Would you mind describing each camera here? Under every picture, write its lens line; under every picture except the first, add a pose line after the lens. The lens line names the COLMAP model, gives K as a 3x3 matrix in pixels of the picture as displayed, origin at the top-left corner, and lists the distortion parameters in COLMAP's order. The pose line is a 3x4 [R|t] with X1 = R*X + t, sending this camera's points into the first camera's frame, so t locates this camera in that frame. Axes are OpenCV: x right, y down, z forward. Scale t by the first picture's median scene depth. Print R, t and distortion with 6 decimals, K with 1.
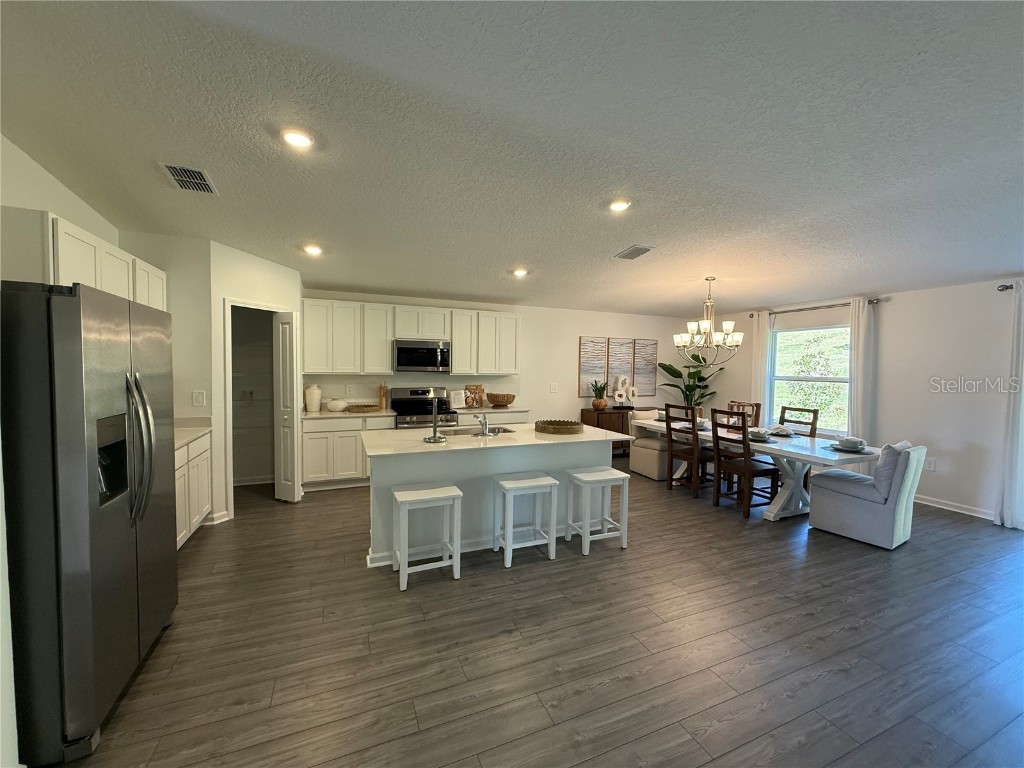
lens RADIAL K [[406.8, 0, 512.4], [0, 406.8, 383.7], [0, 0, 1]] dist [0.001066, 0.000306]
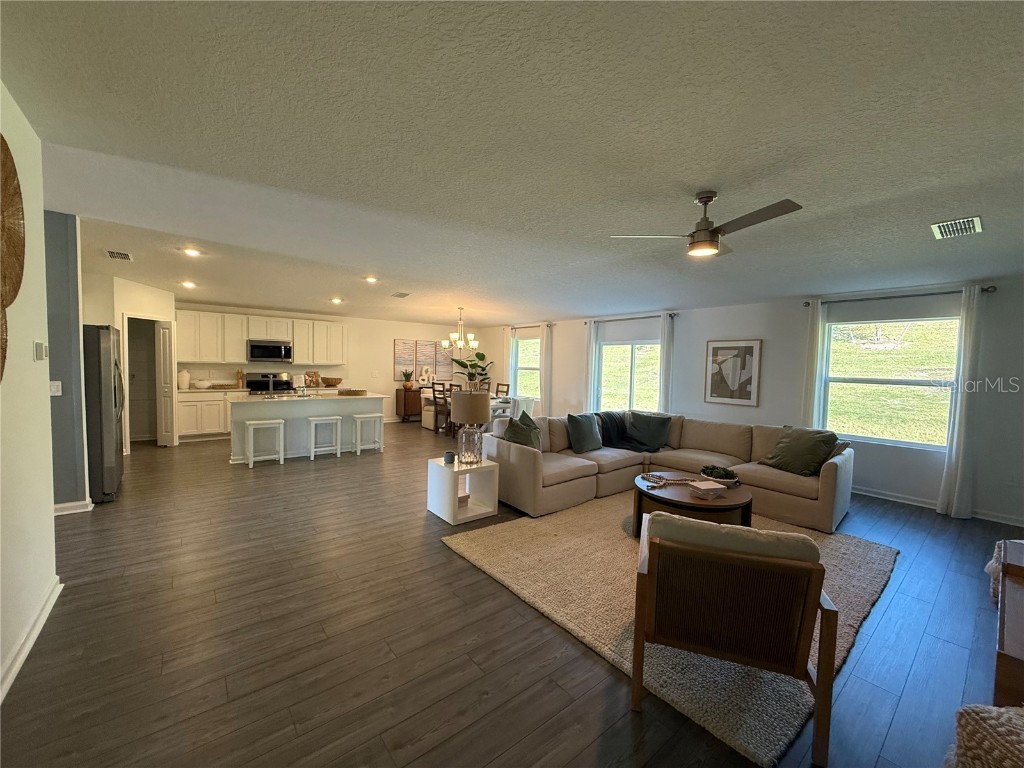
lens RADIAL K [[406.8, 0, 510.2], [0, 406.8, 384.0], [0, 0, 1]] dist [0.001066, 0.000306]
pose [[0.963300, -0.004019, 0.268397, 0.218541], [0.000205, 0.999899, 0.014238, 0.030033], [-0.268427, -0.013660, 0.963203, -0.648993]]
